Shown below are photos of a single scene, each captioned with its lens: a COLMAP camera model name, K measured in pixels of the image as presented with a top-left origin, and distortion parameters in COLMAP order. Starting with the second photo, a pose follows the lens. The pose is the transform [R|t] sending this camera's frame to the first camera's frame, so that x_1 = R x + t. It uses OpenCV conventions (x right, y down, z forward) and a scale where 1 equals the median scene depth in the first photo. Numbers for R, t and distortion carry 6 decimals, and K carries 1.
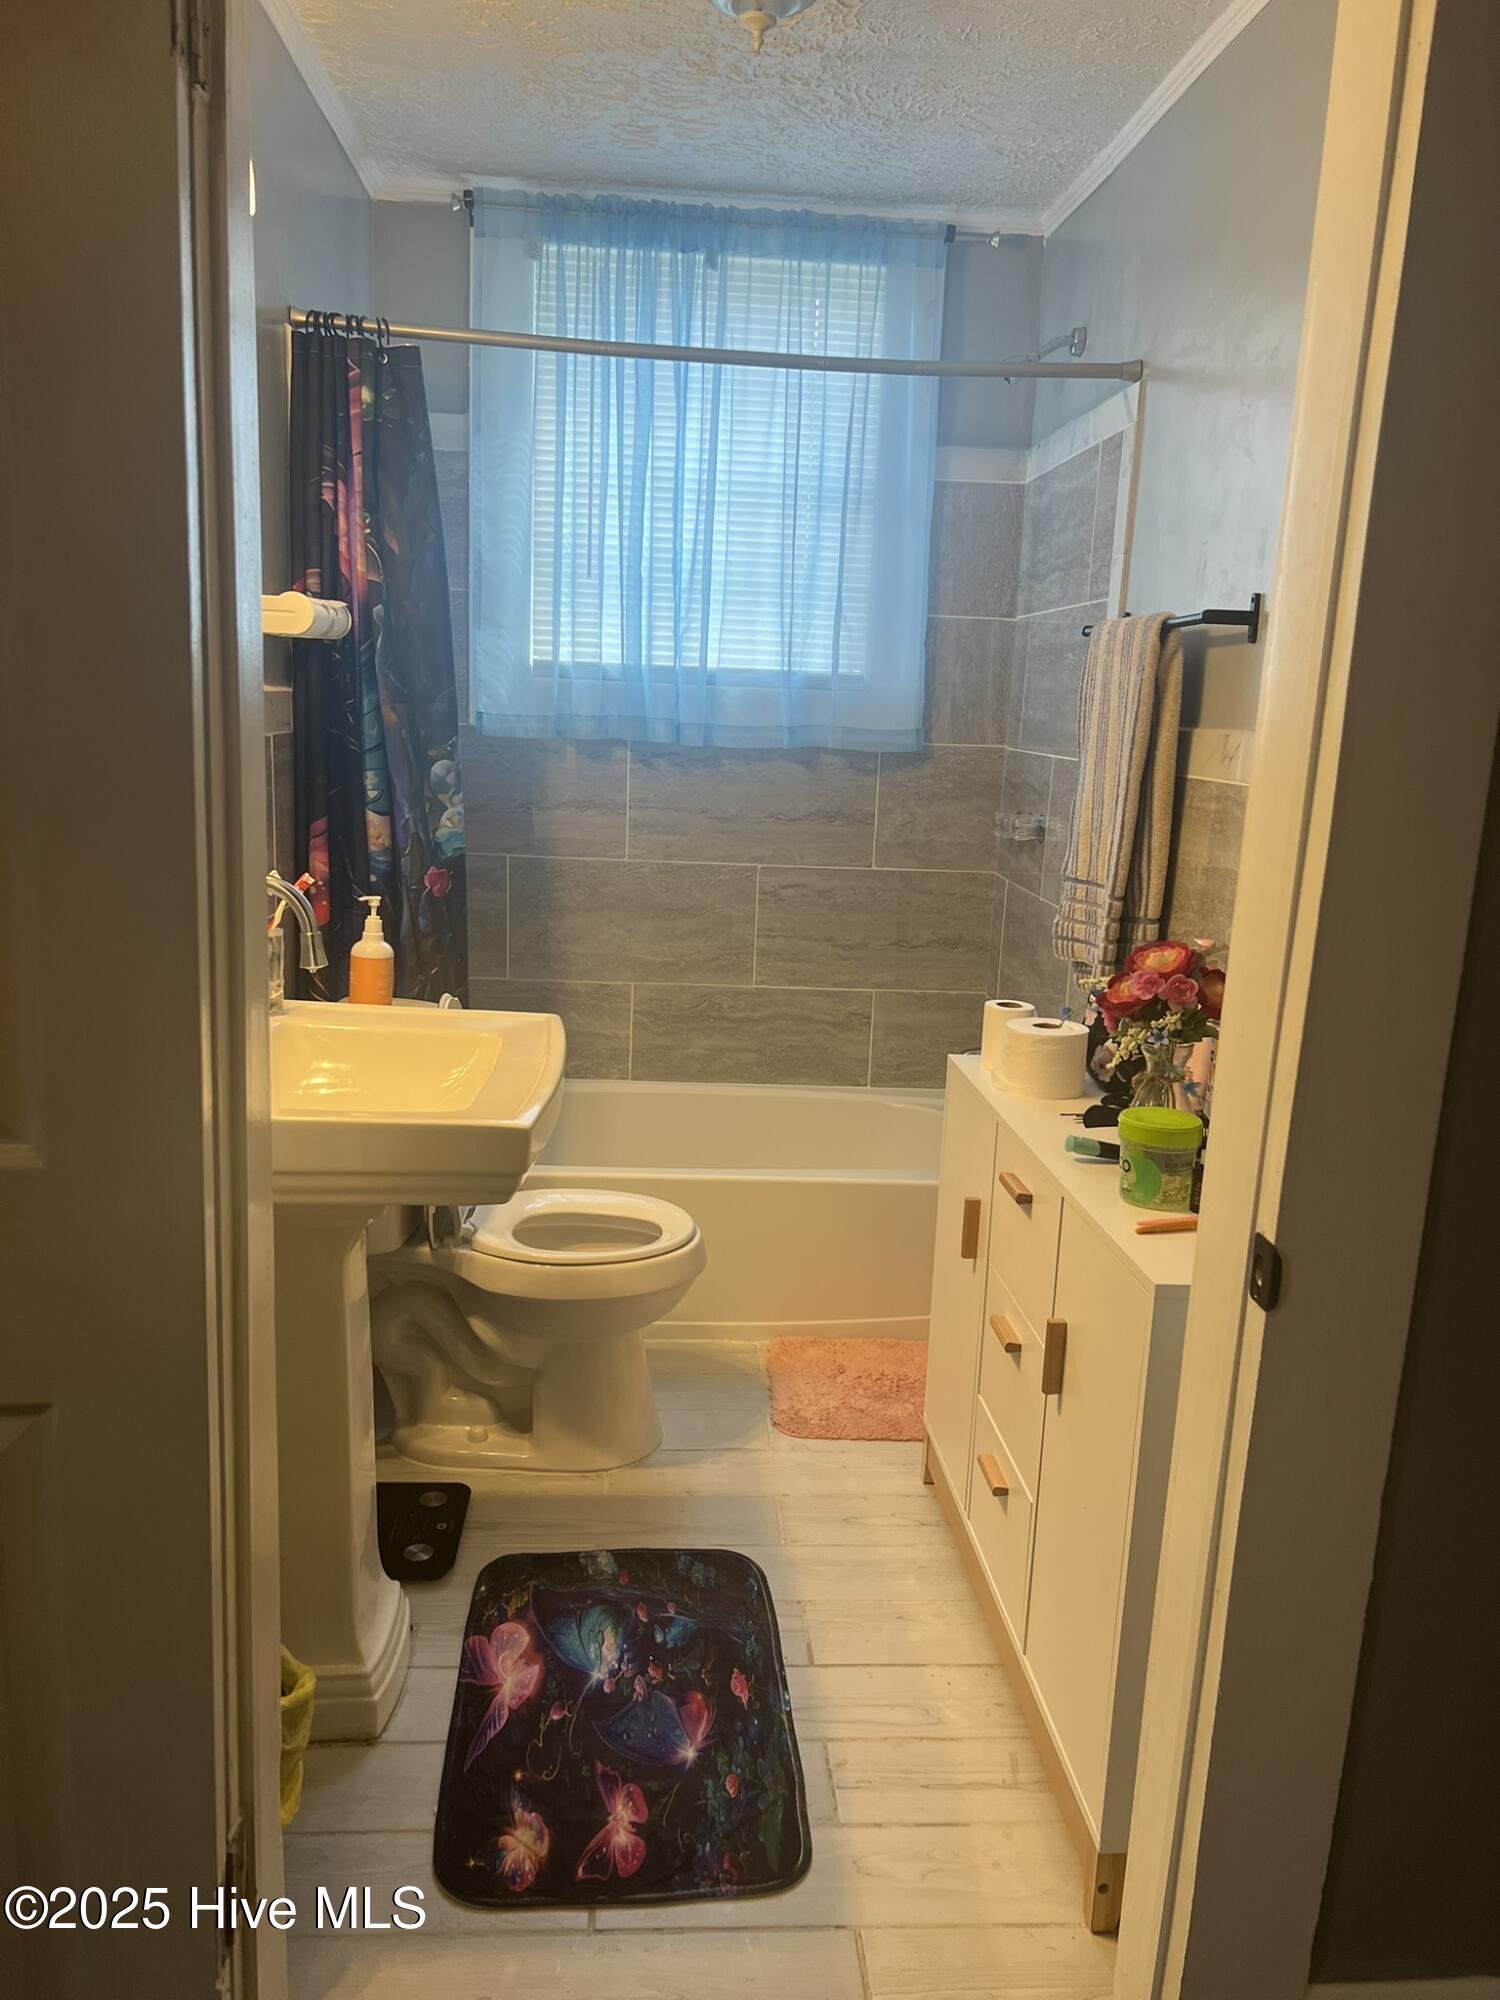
lens RADIAL K [[1496.9, 0, 750.0], [0, 1496.9, 1000.0], [0, 0, 1]] dist [0.085543, -0.114611]
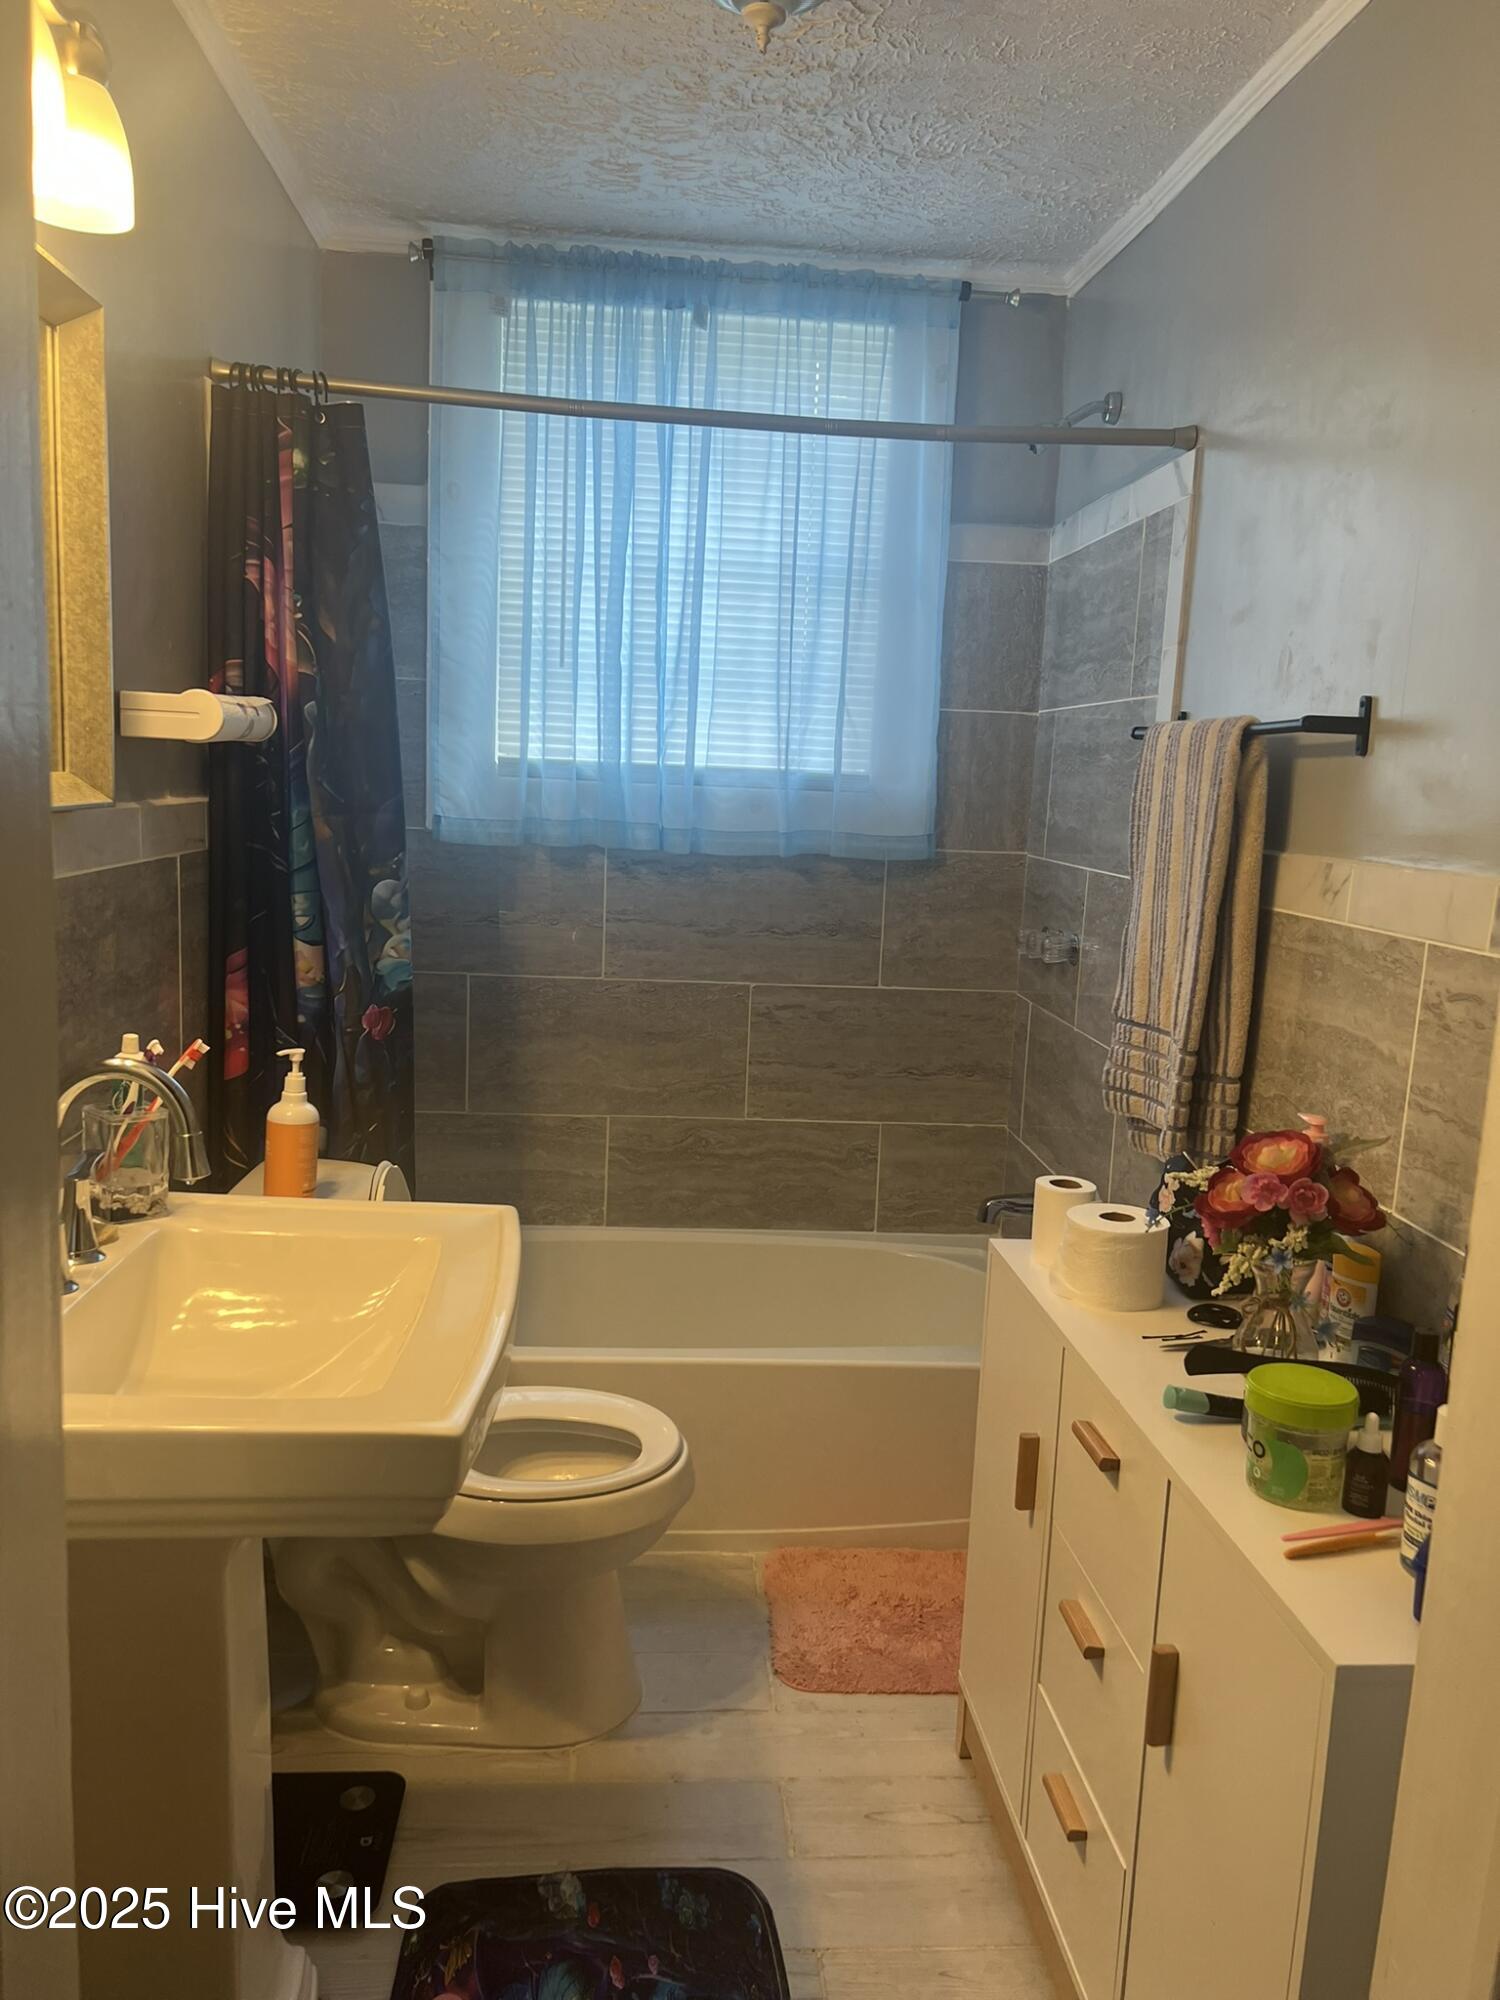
lens RADIAL K [[1496.9, 0, 750.0], [0, 1496.9, 1000.0], [0, 0, 1]] dist [0.085543, -0.114611]
pose [[0.999887, 0.000035, 0.015035, -0.010655], [0.000691, 0.998832, -0.048306, -0.048342], [-0.015019, 0.048311, 0.998719, 0.143387]]
